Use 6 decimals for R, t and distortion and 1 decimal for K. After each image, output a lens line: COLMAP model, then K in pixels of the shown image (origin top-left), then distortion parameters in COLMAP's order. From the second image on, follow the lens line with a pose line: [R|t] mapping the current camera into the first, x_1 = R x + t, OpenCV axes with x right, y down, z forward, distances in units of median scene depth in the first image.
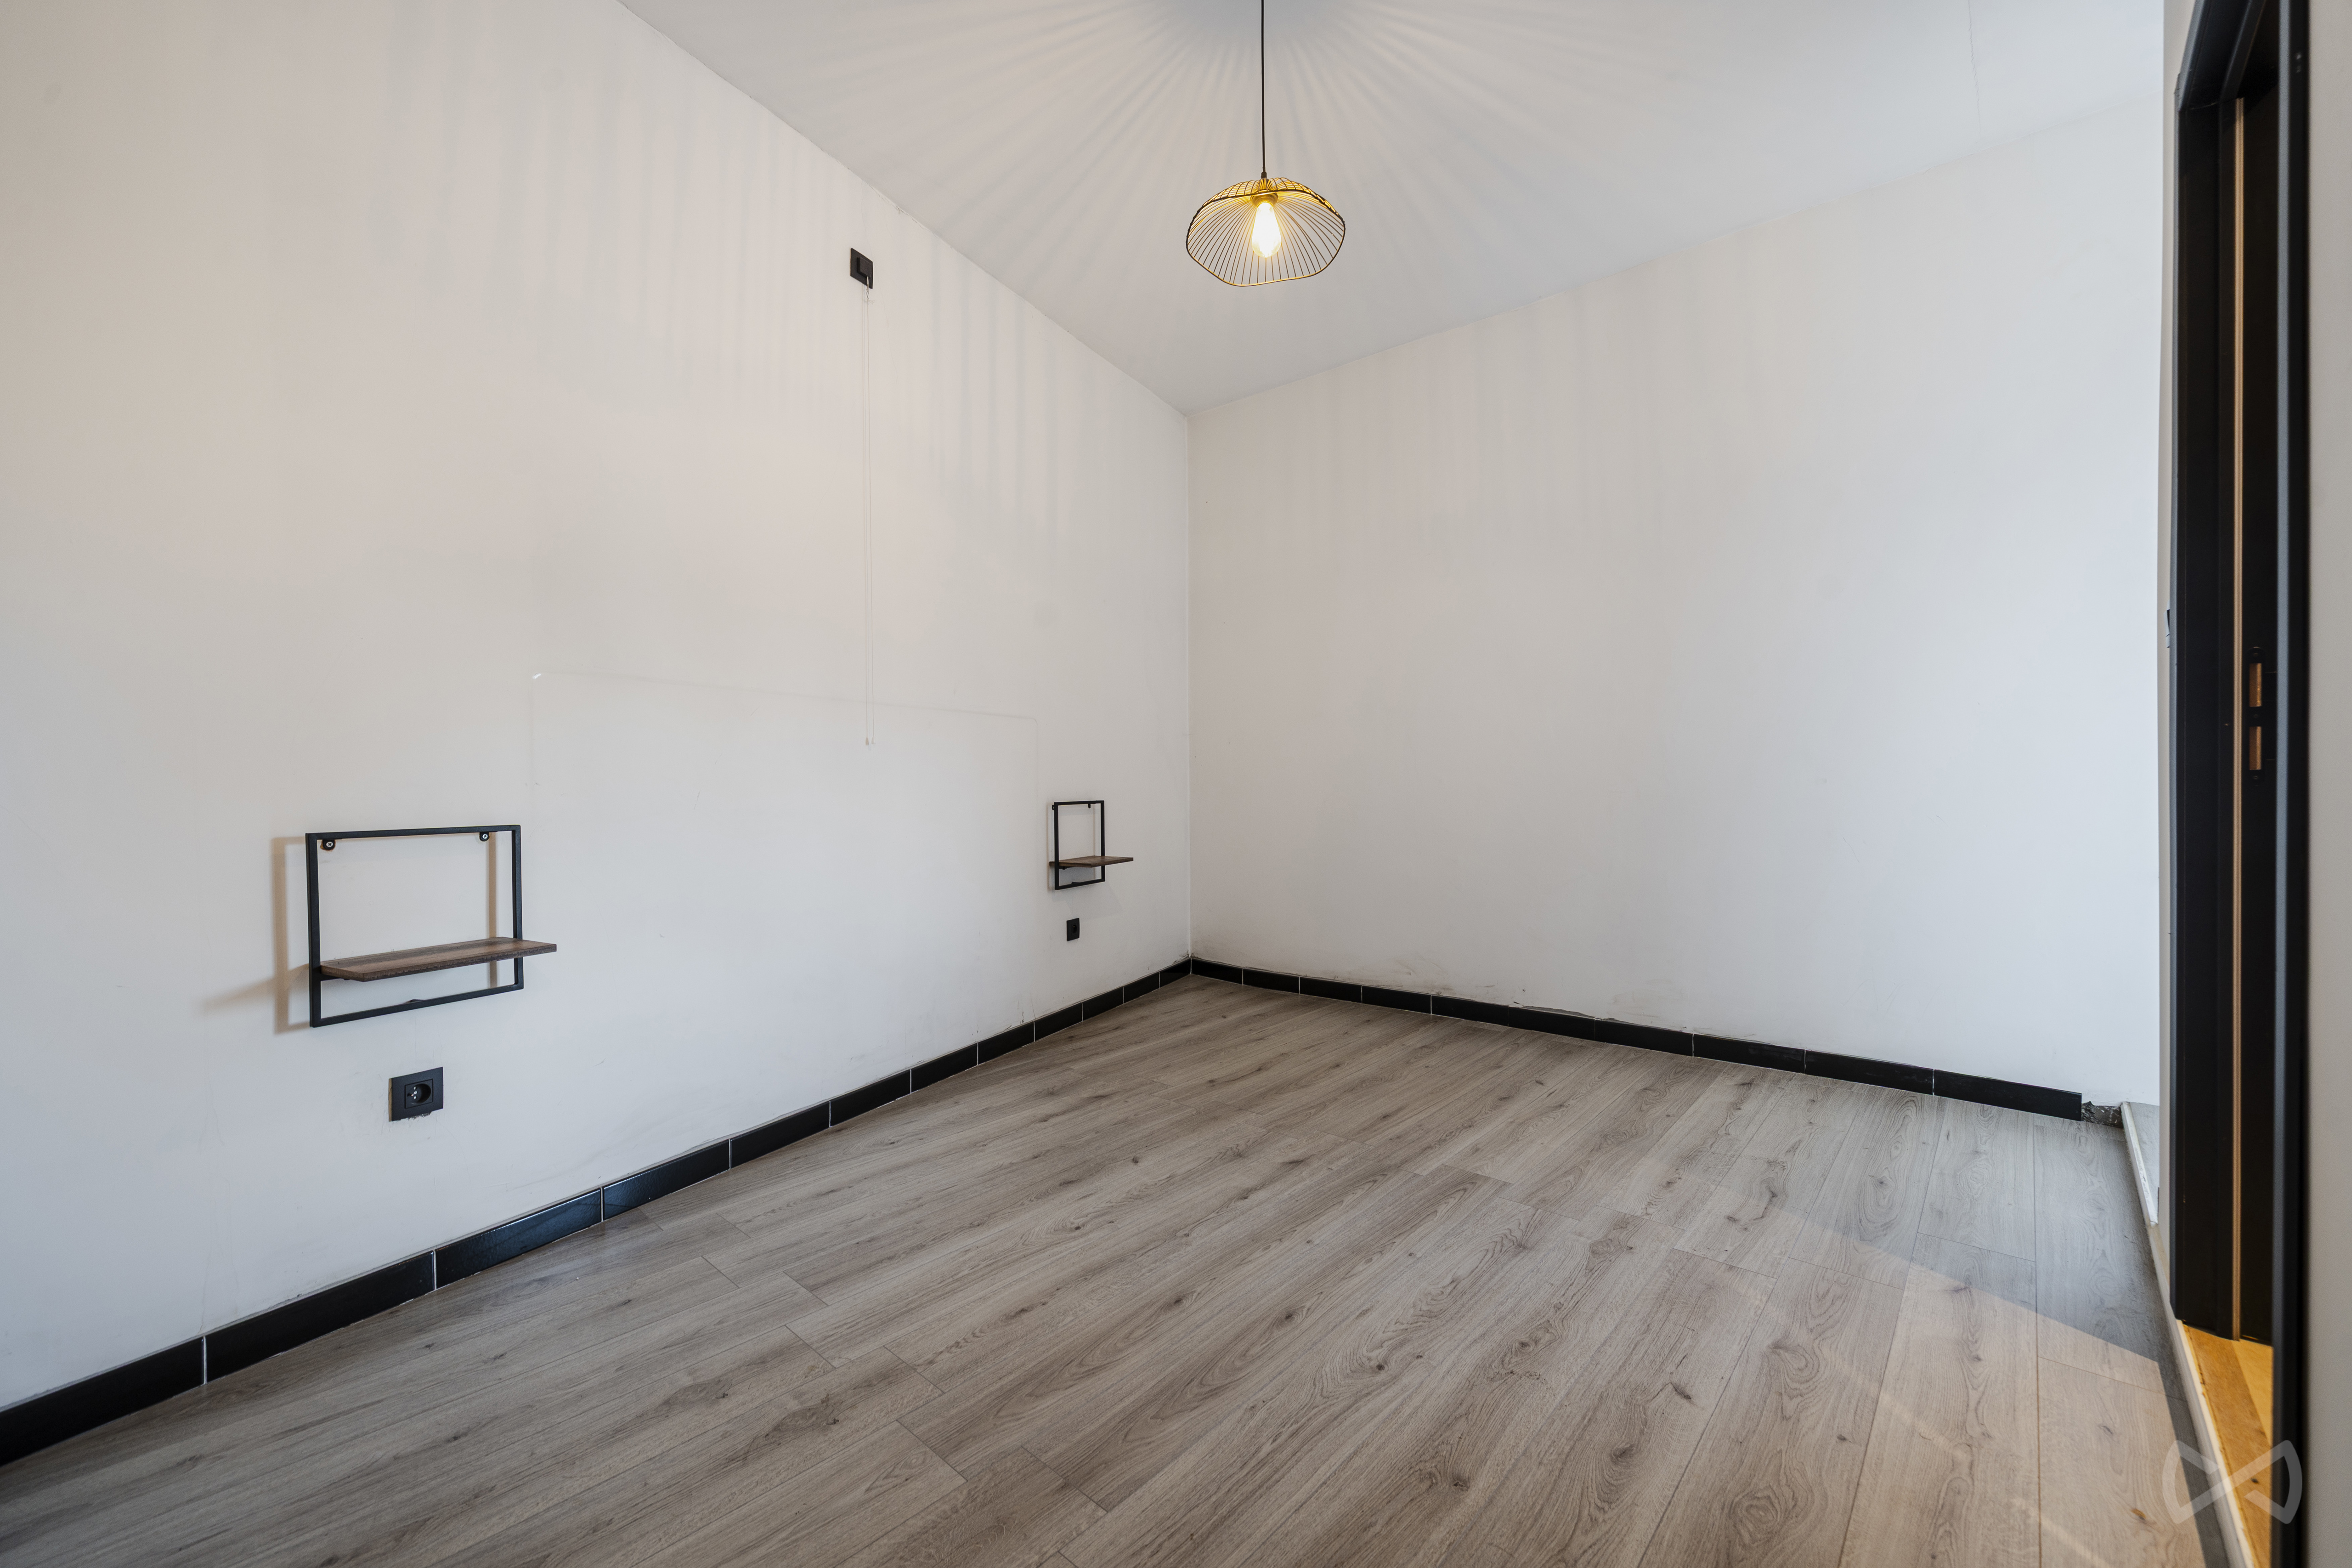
lens RADIAL K [[959.0, 0, 1190.6], [0, 959.0, 790.9], [0, 0, 1]] dist [-0.000200, 0.000114]
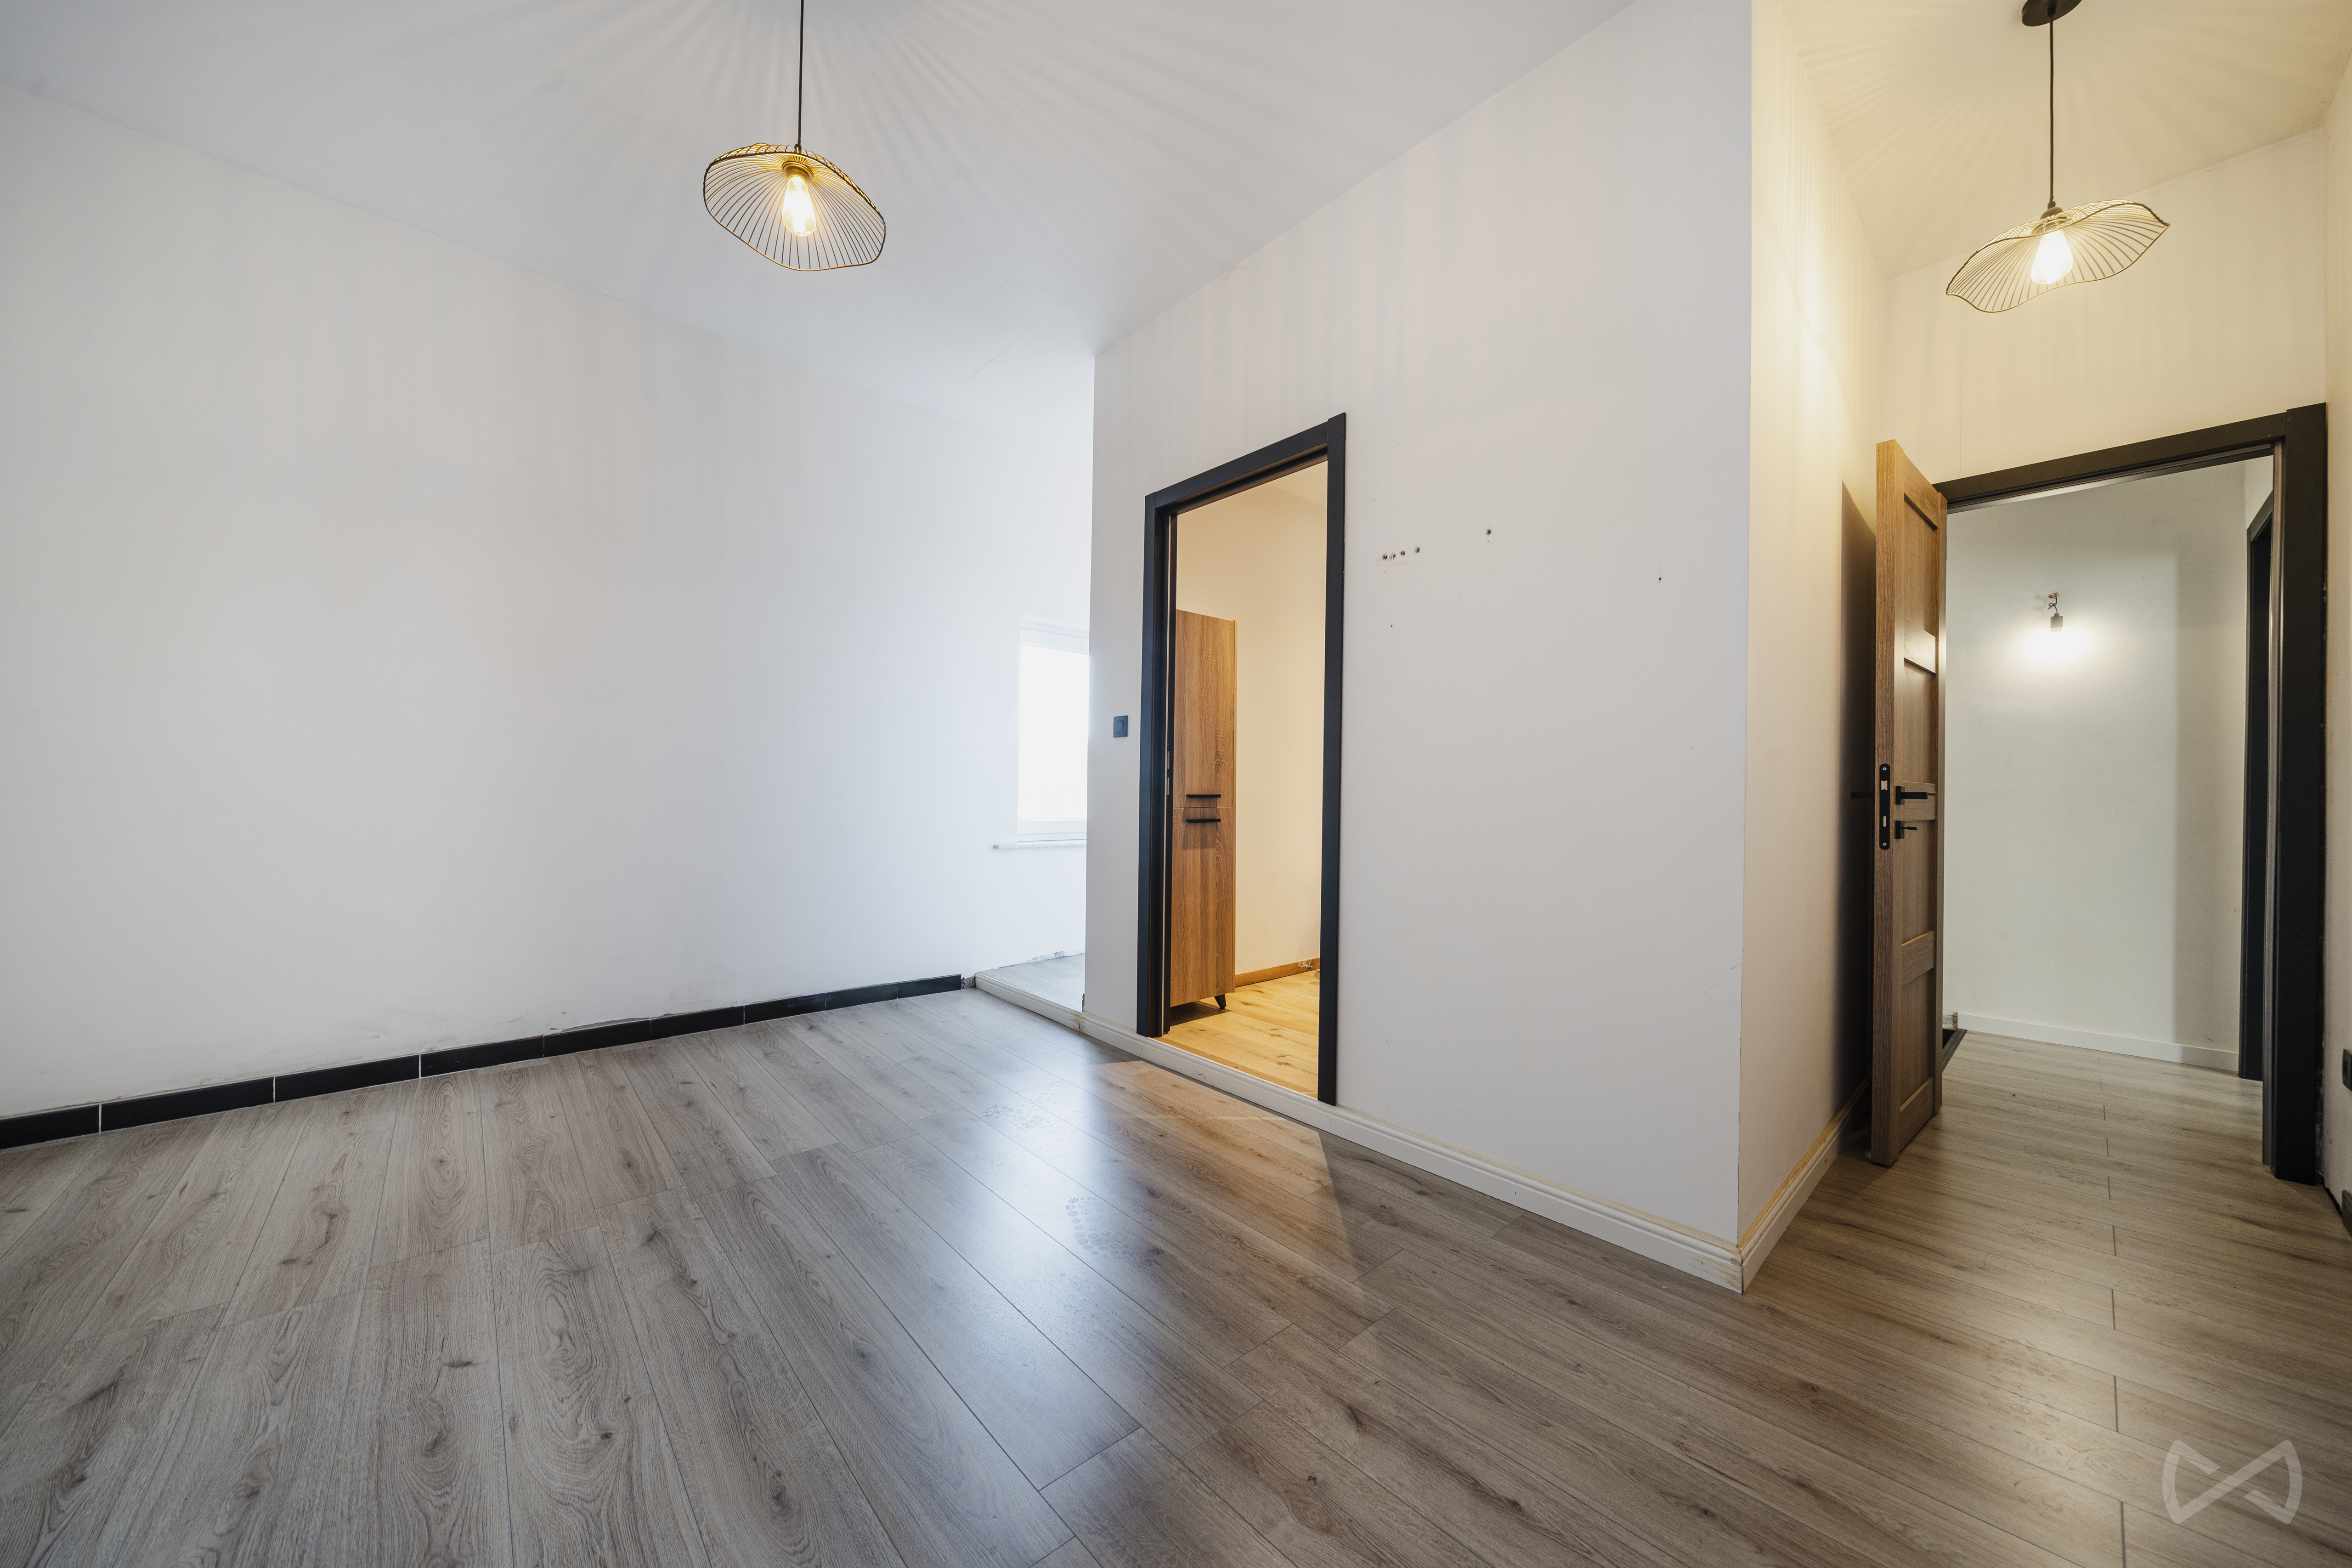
lens RADIAL K [[796.3, 0, 1179.5], [0, 796.3, 790.9], [0, 0, 1]] dist [-0.006919, 0.000305]
pose [[0.119016, 0.014901, 0.992781, -0.480688], [-0.005141, 0.999883, -0.014391, -0.010365], [-0.992879, -0.003392, 0.119078, 0.376678]]
